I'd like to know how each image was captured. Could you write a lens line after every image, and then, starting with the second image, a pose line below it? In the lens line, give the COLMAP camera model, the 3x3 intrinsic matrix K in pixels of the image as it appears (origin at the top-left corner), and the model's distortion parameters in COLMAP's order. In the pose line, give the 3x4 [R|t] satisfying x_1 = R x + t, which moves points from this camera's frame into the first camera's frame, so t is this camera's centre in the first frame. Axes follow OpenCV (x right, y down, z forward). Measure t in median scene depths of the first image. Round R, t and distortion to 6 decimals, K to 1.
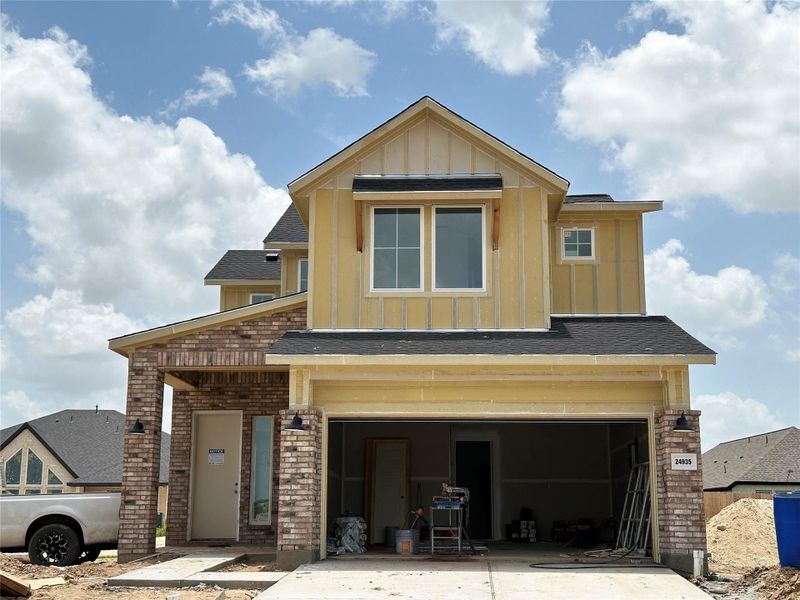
lens RADIAL K [[1086.1, 0, 400.0], [0, 1086.1, 300.0], [0, 0, 1]] dist [0.148799, -0.019450]
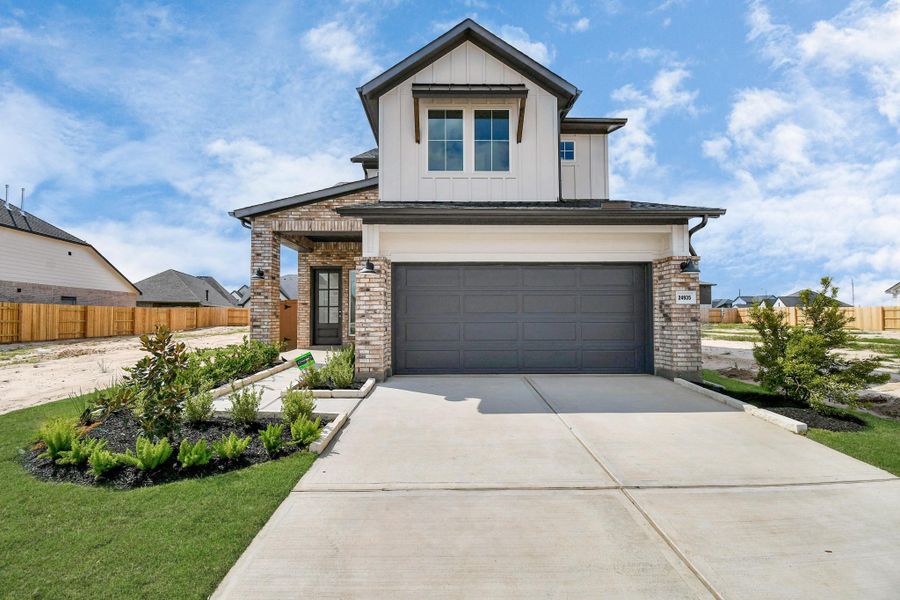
lens RADIAL K [[397.6, 0, 443.3], [0, 397.6, 303.2], [0, 0, 1]] dist [-0.000198, -0.000151]
pose [[0.998747, -0.004415, 0.049846, -0.035556], [-0.003874, 0.986291, 0.164970, 0.079194], [-0.049891, -0.164956, 0.985038, 0.562751]]
